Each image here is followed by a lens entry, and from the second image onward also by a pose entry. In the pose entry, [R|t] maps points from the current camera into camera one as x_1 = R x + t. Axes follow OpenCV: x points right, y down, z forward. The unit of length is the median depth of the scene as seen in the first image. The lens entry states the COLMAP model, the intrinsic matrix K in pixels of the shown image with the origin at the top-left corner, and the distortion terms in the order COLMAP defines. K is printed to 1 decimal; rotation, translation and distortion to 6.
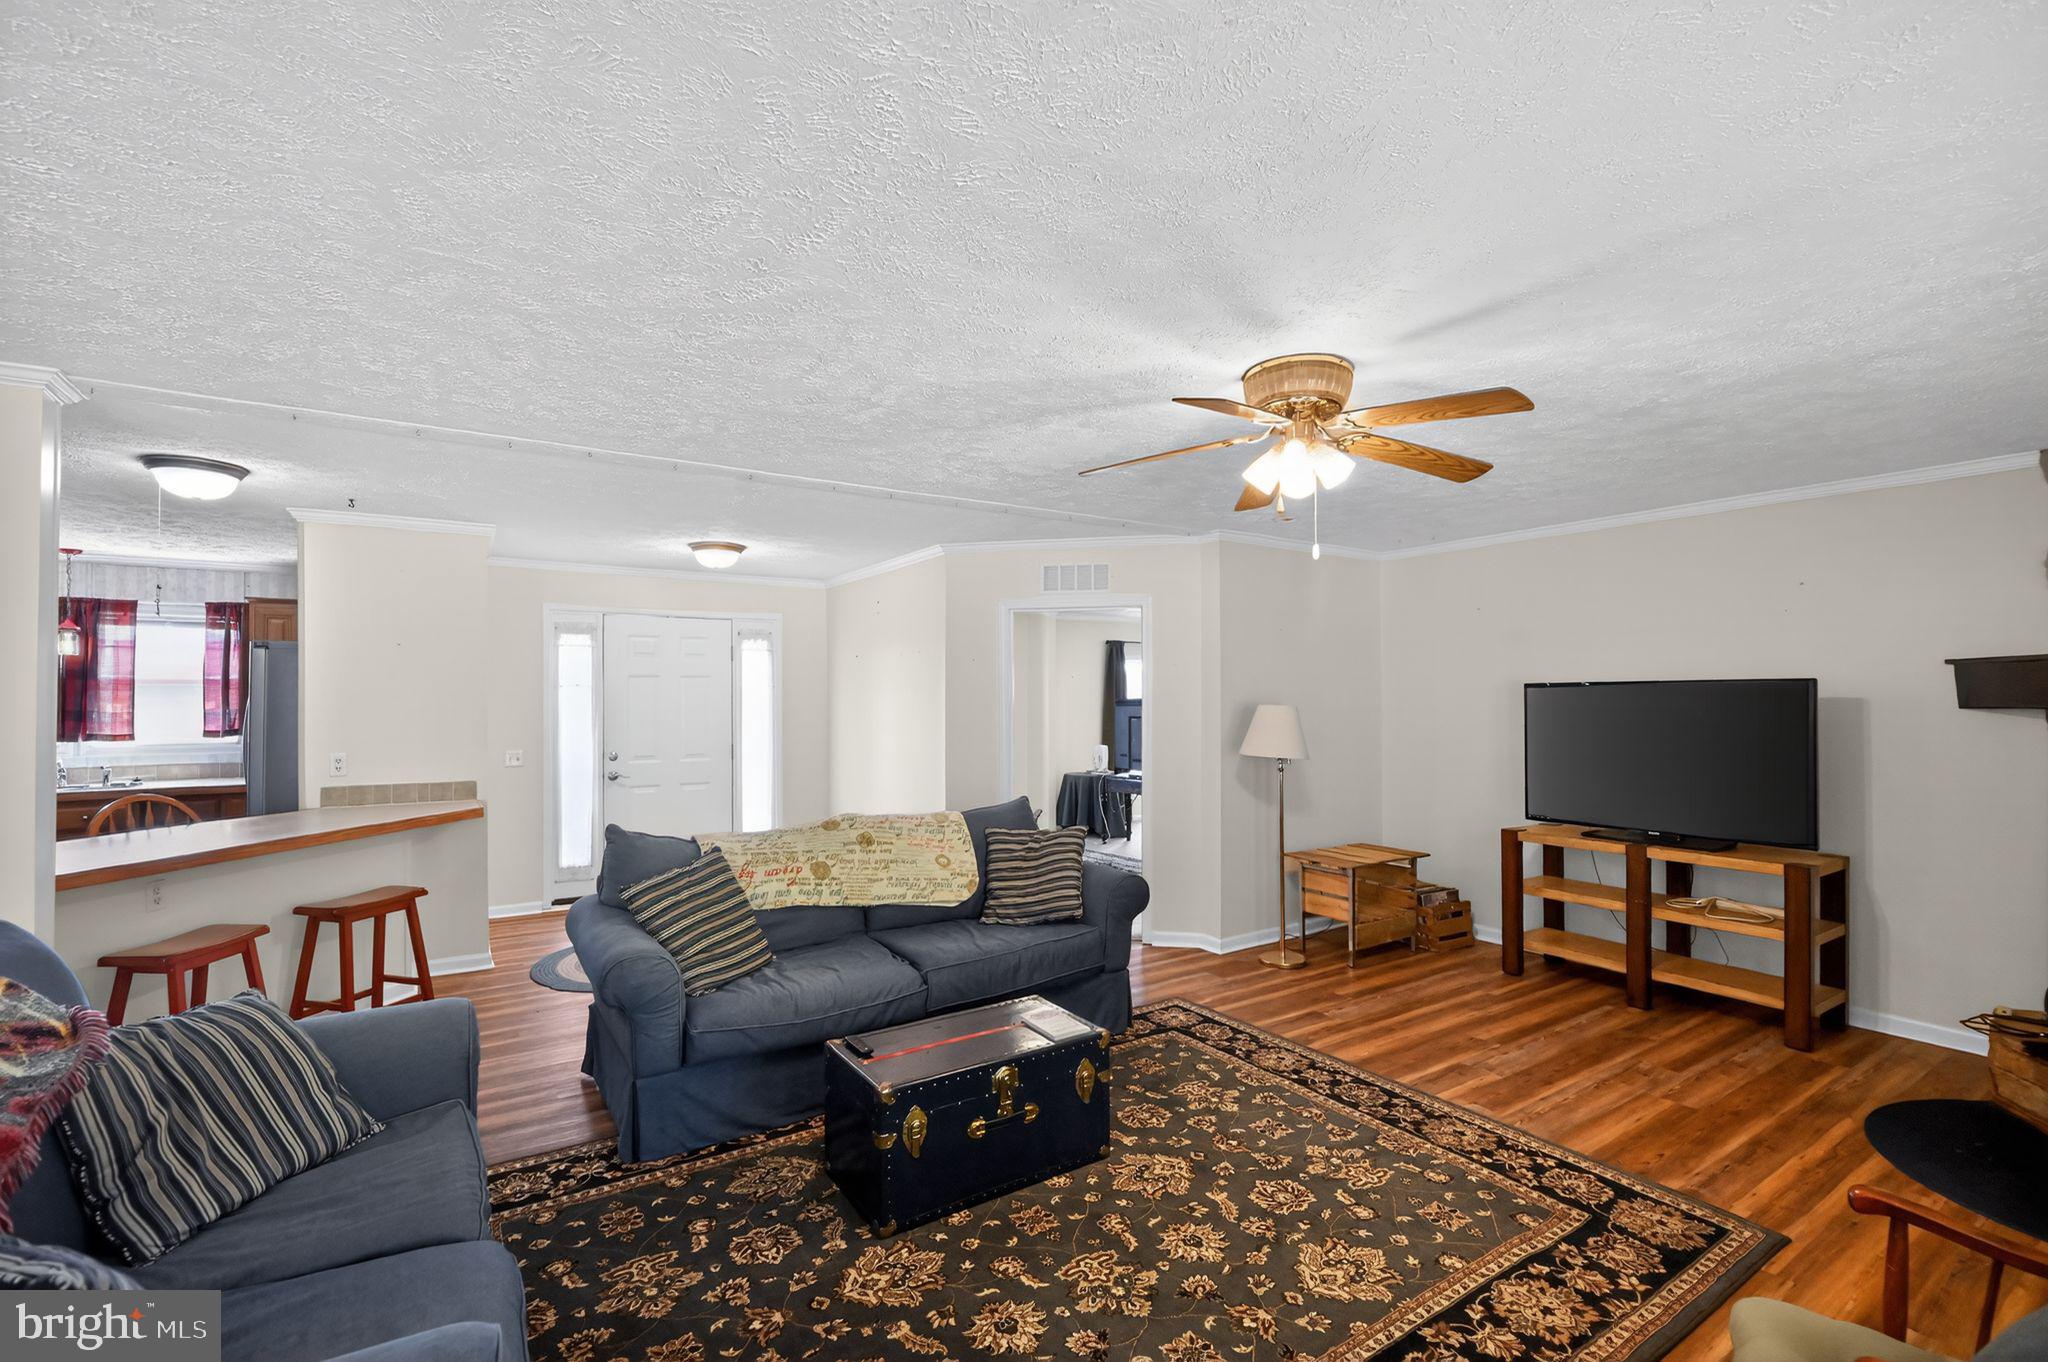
lens RADIAL K [[898.3, 0, 1033.7], [0, 898.3, 696.3], [0, 0, 1]] dist [-0.006240, -0.000686]
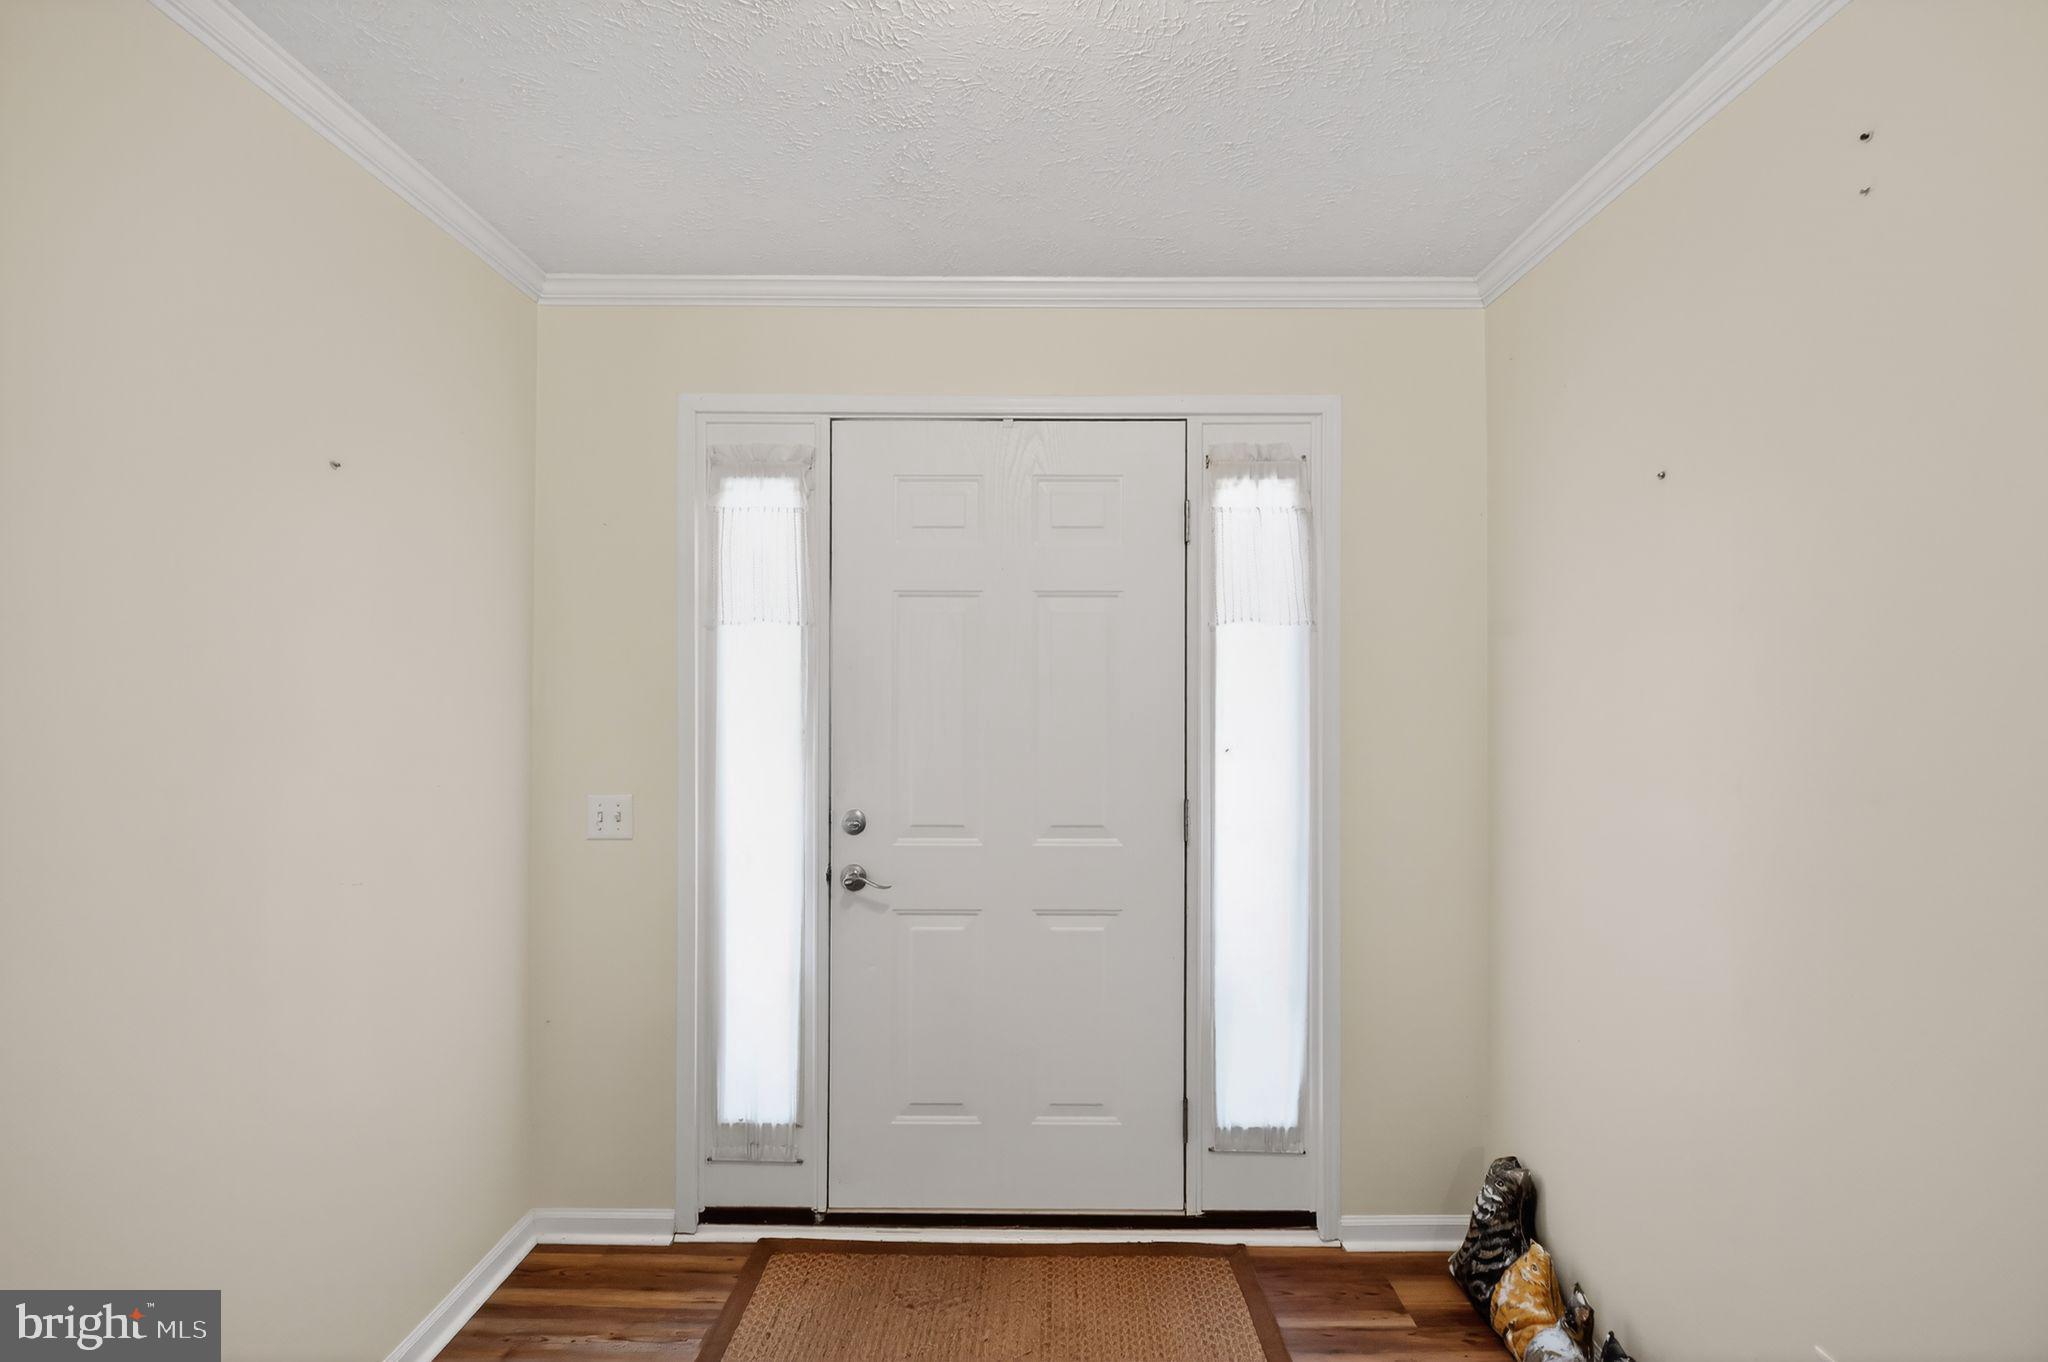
lens RADIAL K [[914.6, 0, 1031.6], [0, 914.6, 683.5], [0, 0, 1]] dist [-0.011626, -0.000632]
pose [[0.837756, 0.001583, -0.546042, -0.459256], [-0.003632, 0.999990, -0.002673, 0.028706], [0.546032, 0.004223, 0.837754, 1.574916]]
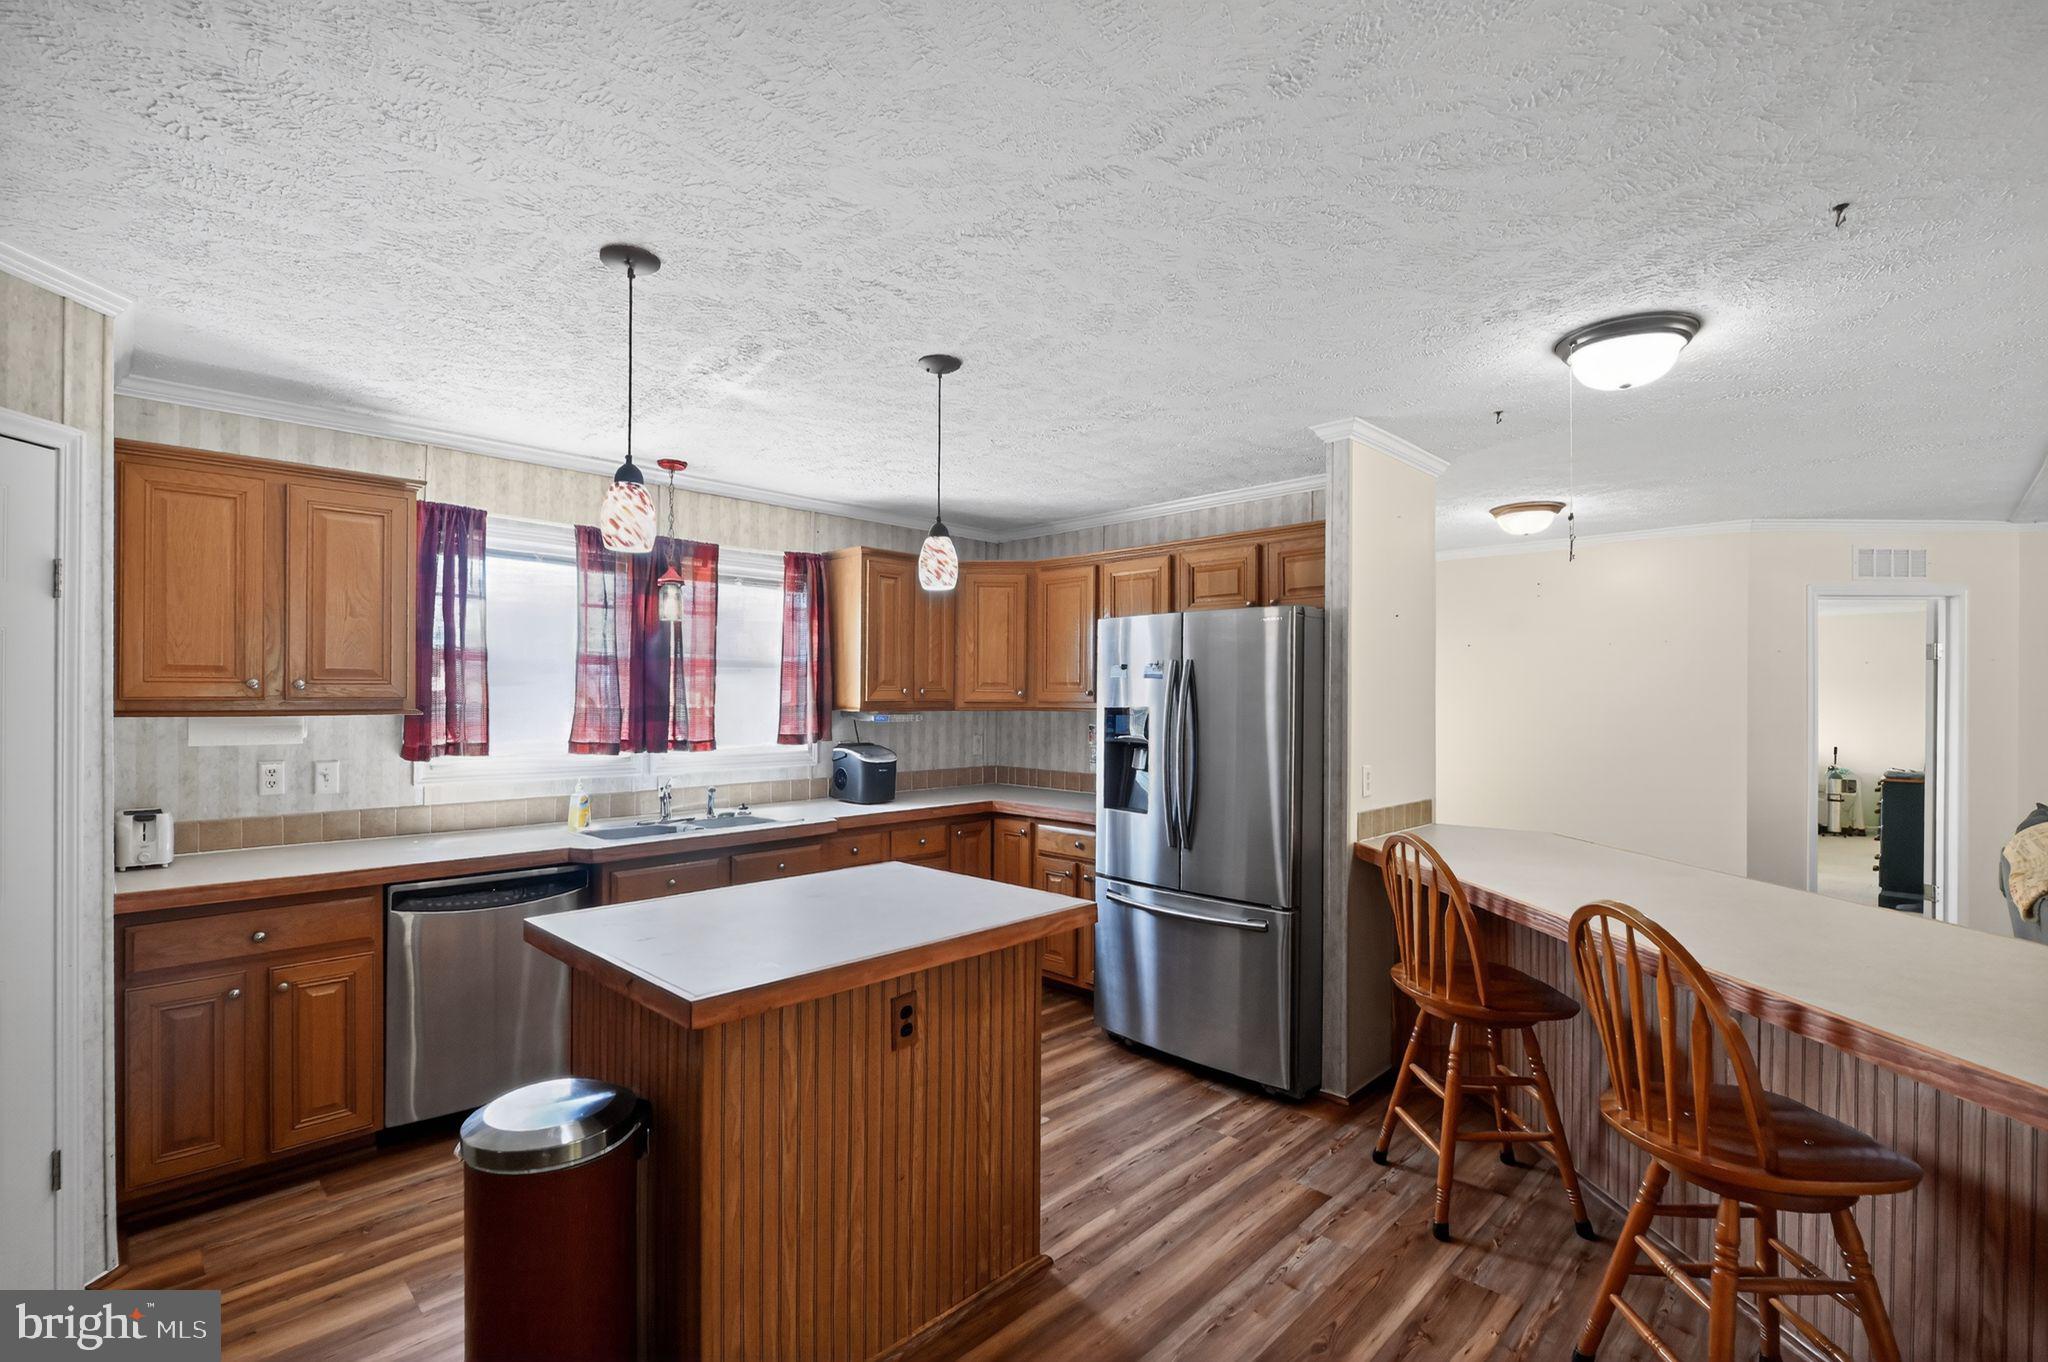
lens RADIAL K [[914.6, 0, 1031.6], [0, 914.6, 683.5], [0, 0, 1]] dist [-0.011626, -0.000632]
pose [[0.975866, 0.008644, 0.218200, -1.791428], [-0.005515, 0.999873, -0.014946, 0.016205], [-0.218301, 0.013382, 0.975790, 0.515763]]
